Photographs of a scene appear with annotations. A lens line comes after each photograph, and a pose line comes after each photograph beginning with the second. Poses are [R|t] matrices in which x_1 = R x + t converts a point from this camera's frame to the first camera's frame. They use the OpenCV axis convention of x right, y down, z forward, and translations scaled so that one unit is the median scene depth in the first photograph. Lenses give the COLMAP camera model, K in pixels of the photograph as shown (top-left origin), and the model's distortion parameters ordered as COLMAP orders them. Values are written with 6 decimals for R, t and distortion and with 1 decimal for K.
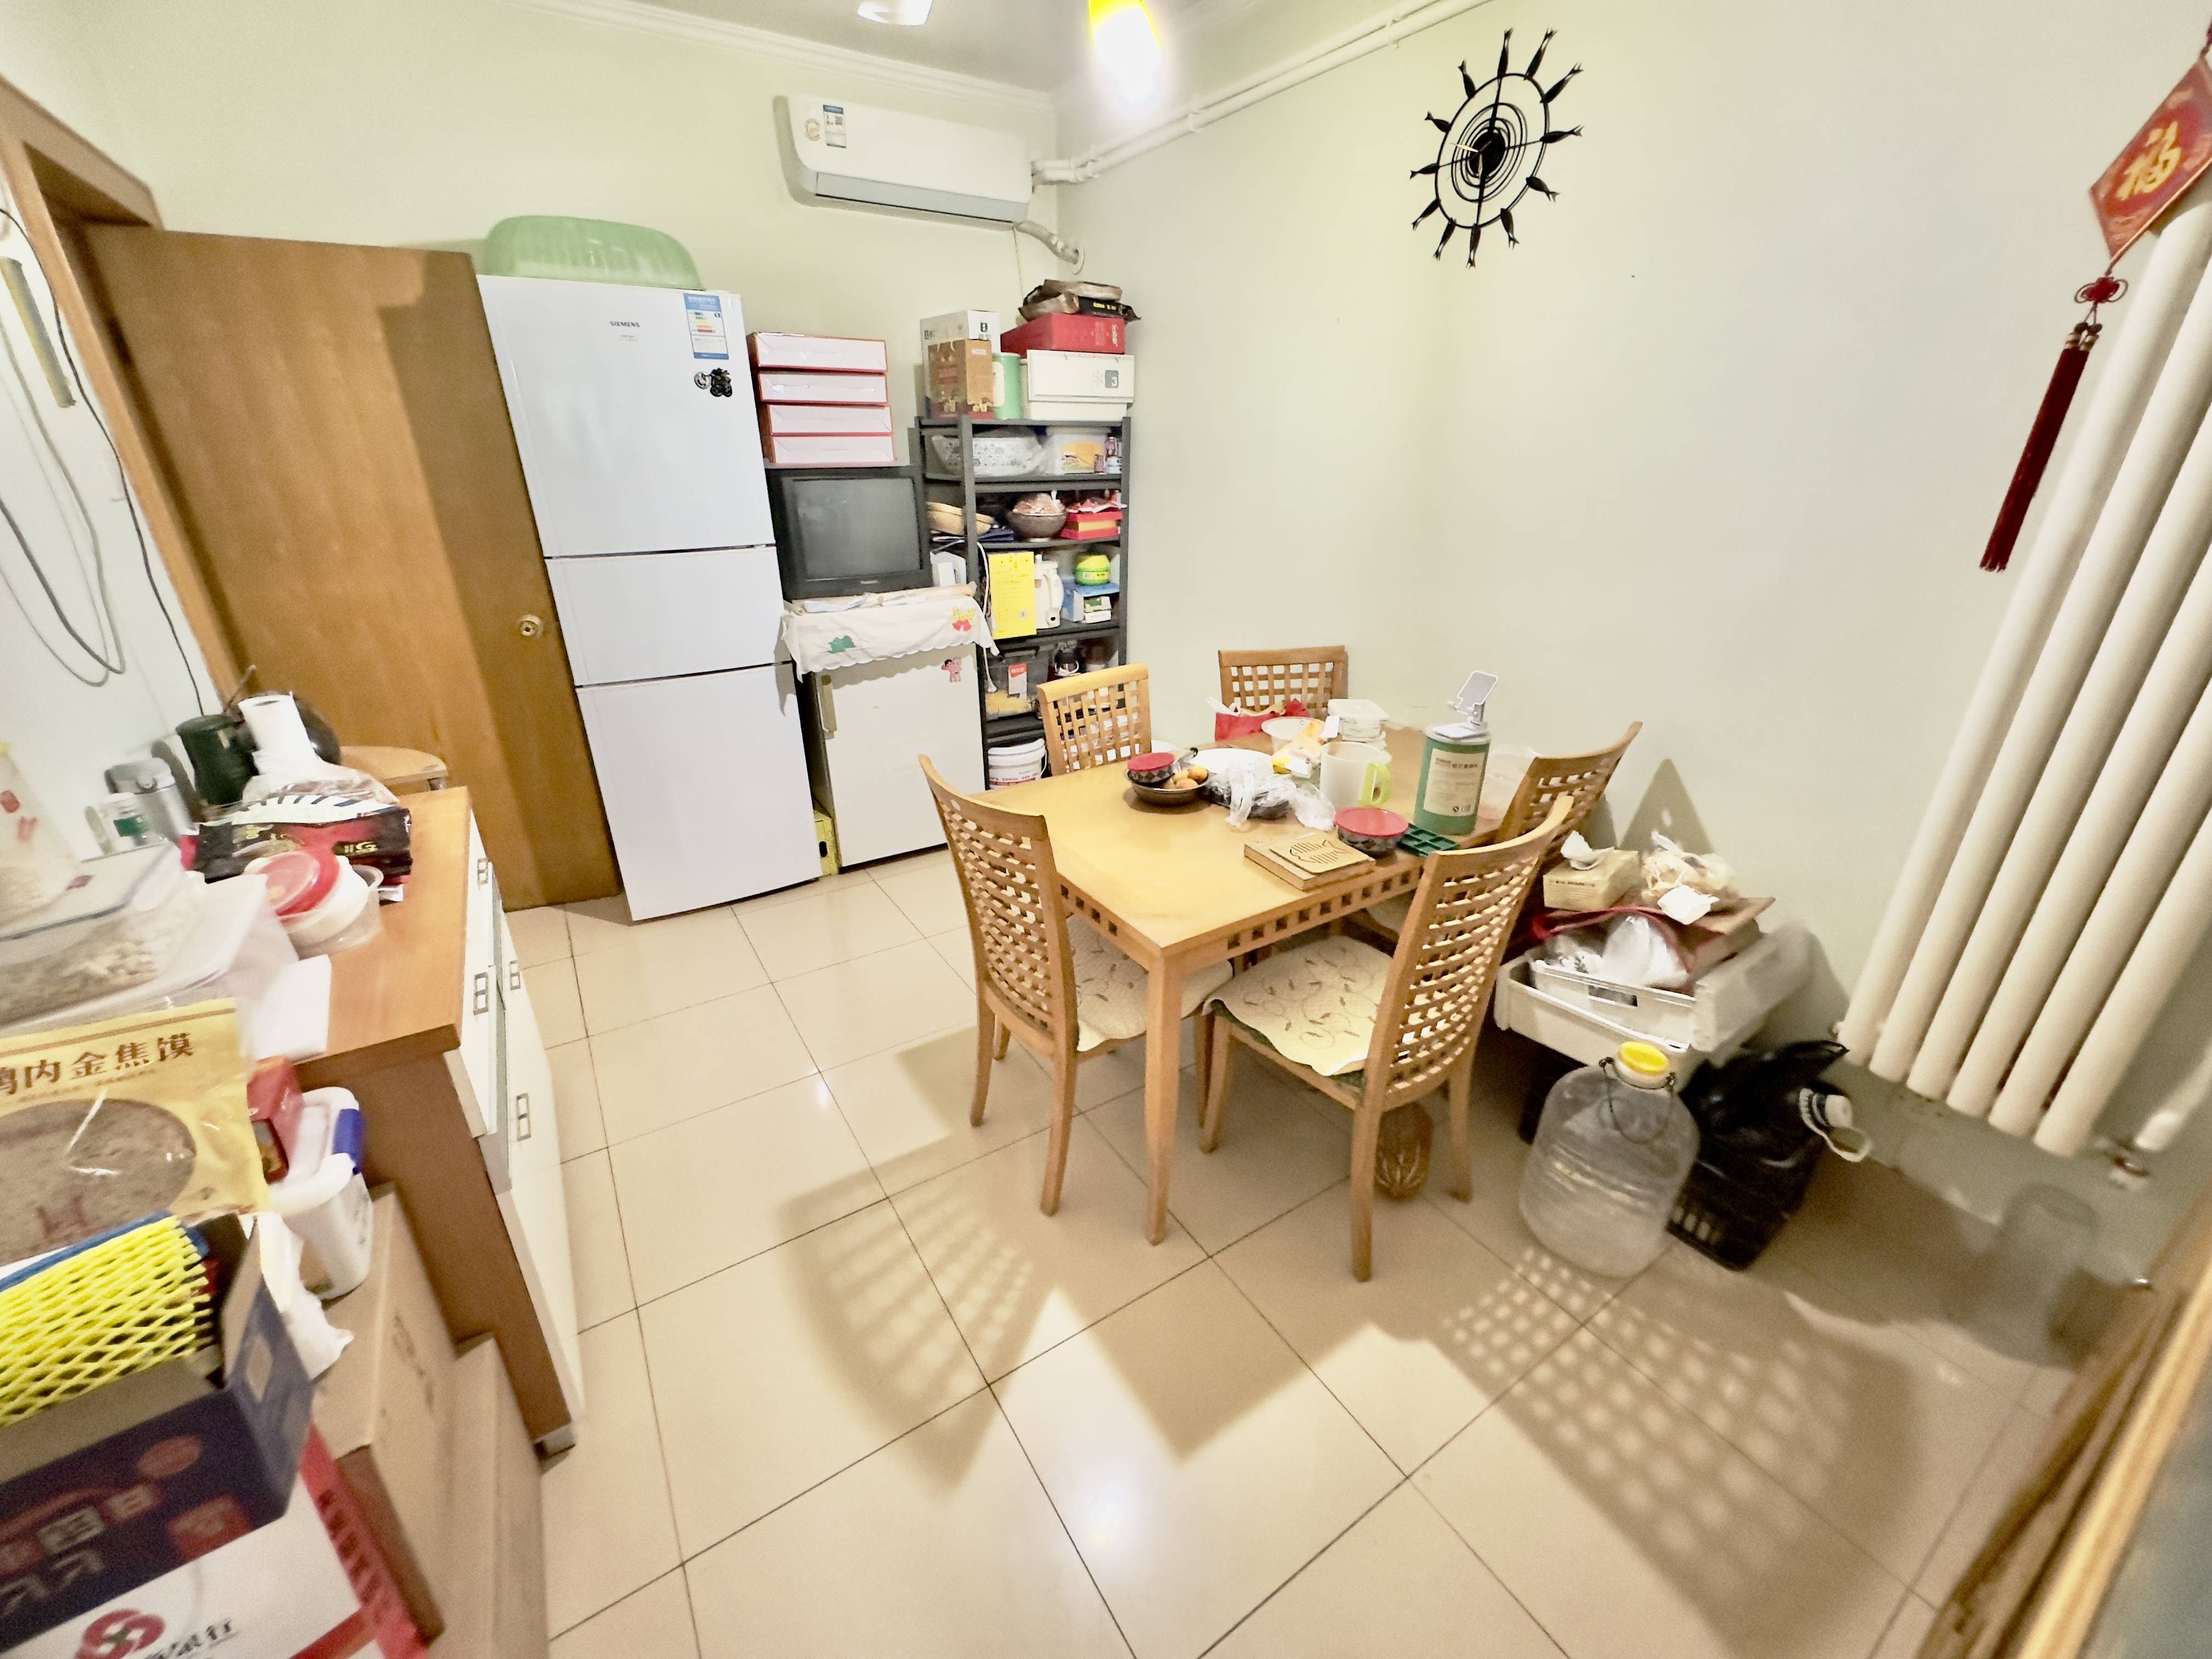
lens RADIAL K [[882.6, 0, 1101.5], [0, 882.6, 829.8], [0, 0, 1]] dist [-0.001495, -0.000274]
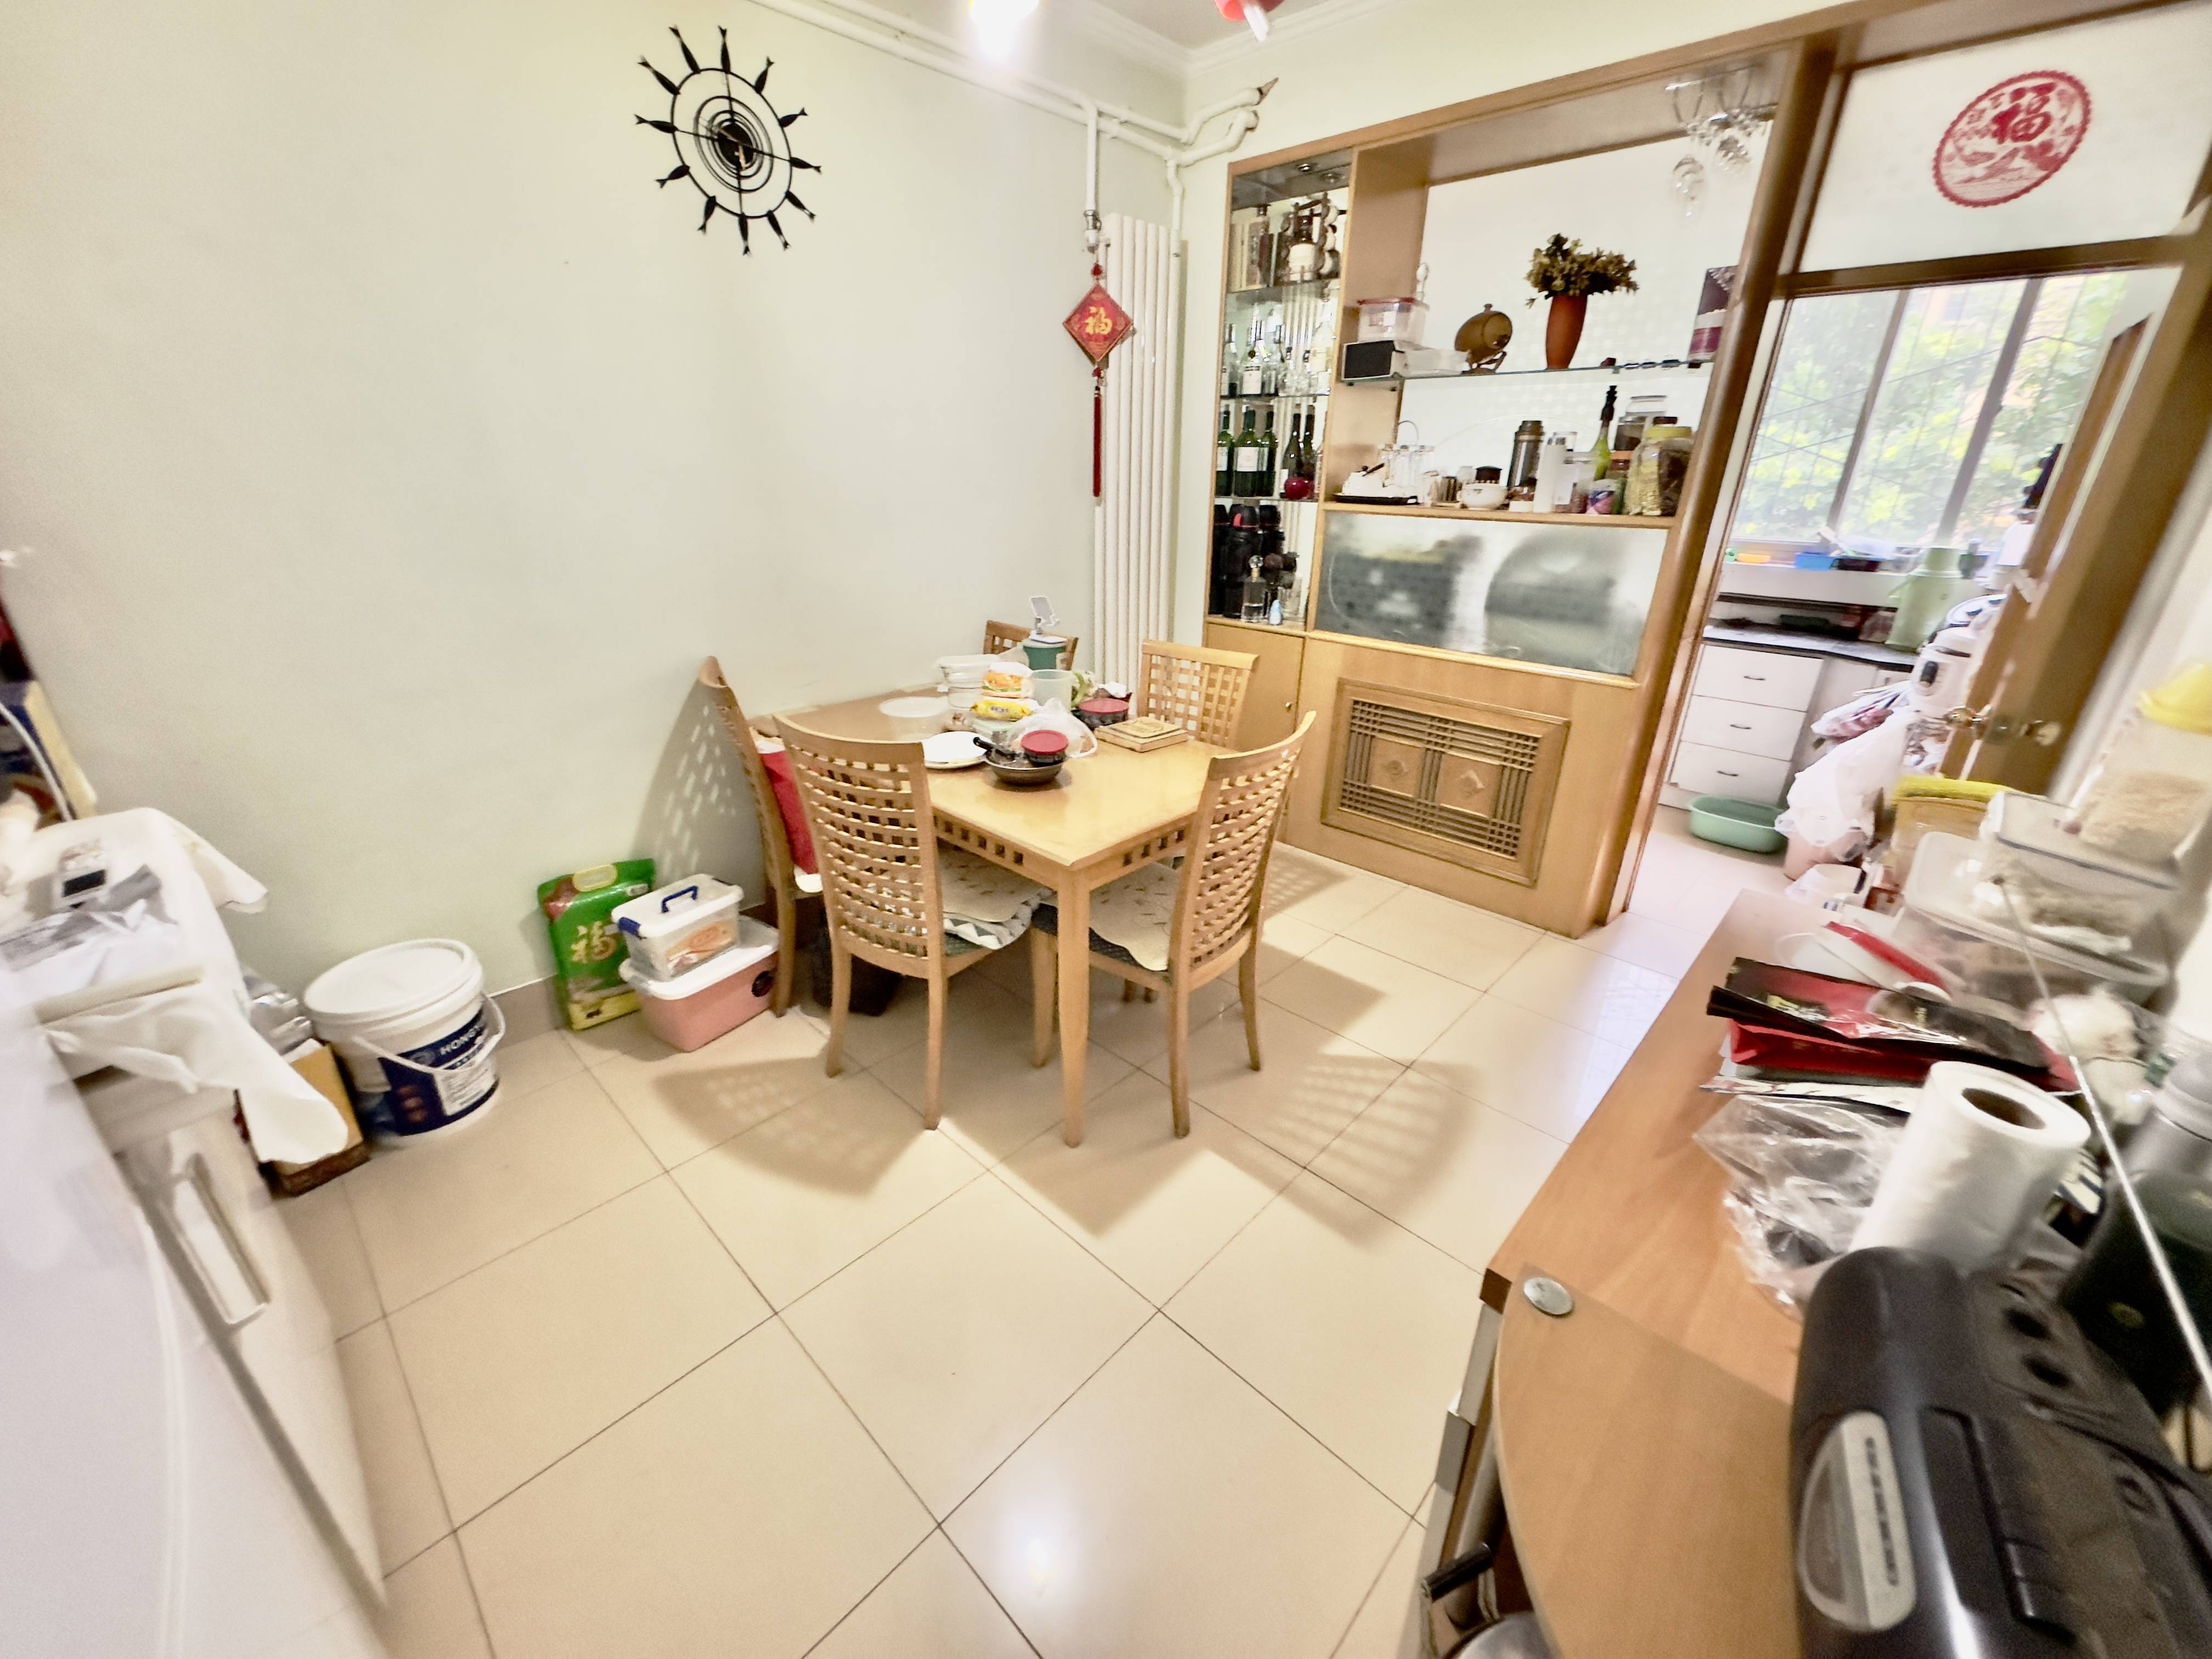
lens RADIAL K [[882.6, 0, 1103.5], [0, 882.6, 829.5], [0, 0, 1]] dist [-0.001495, -0.000274]
pose [[-0.230744, -0.384289, 0.893912, -0.891135], [0.374397, 0.812905, 0.446107, -0.415334], [-0.898100, 0.437615, -0.043697, 1.008999]]
